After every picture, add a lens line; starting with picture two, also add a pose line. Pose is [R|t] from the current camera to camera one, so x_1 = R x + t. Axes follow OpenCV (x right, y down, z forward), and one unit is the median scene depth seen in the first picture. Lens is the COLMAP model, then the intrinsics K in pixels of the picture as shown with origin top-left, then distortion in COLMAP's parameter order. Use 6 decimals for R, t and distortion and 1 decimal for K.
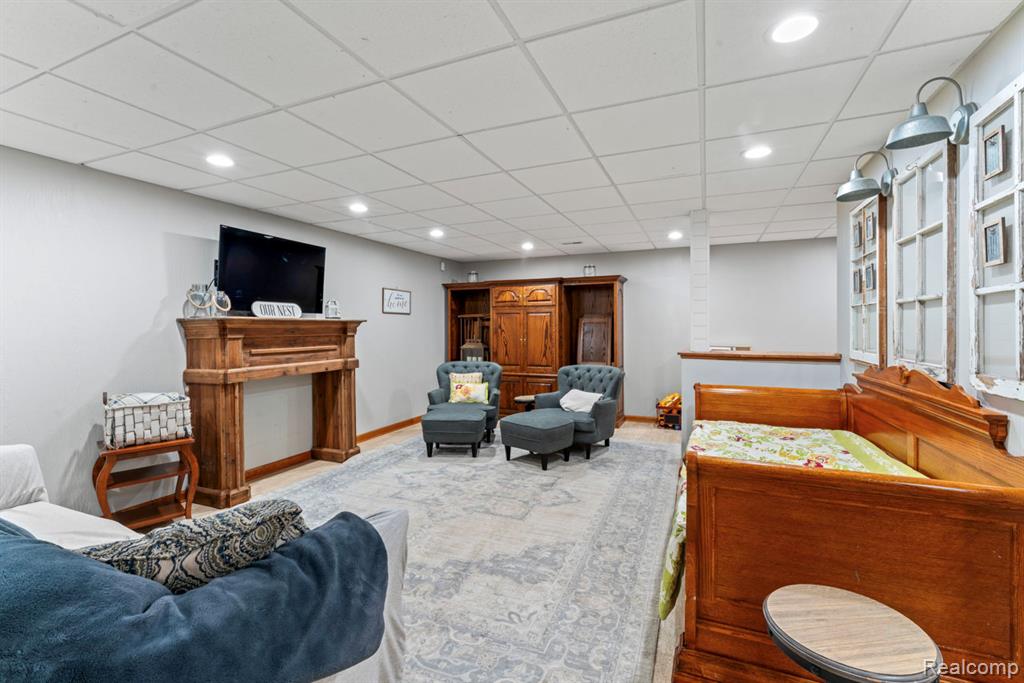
lens RADIAL K [[451.0, 0, 509.2], [0, 451.0, 333.7], [0, 0, 1]] dist [-0.000346, 0.000118]
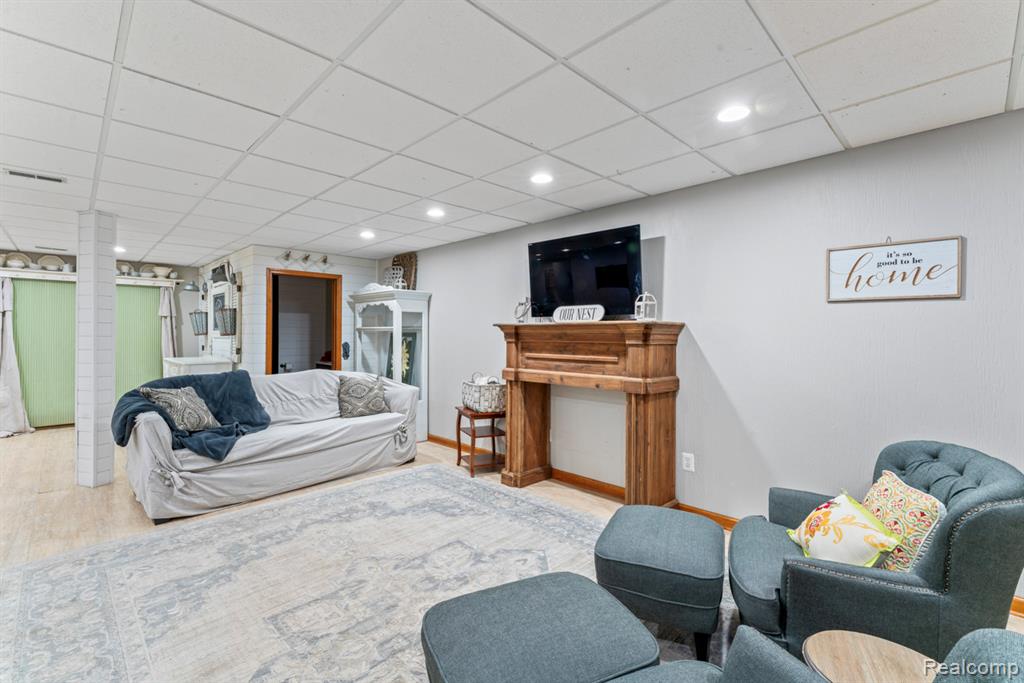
lens RADIAL K [[451.0, 0, 509.2], [0, 451.0, 333.7], [0, 0, 1]] dist [-0.000346, 0.000118]
pose [[-0.374474, 0.004156, -0.927228, 0.419046], [-0.012665, 0.999874, 0.009597, -0.019571], [0.927151, 0.015337, -0.374374, 1.277894]]
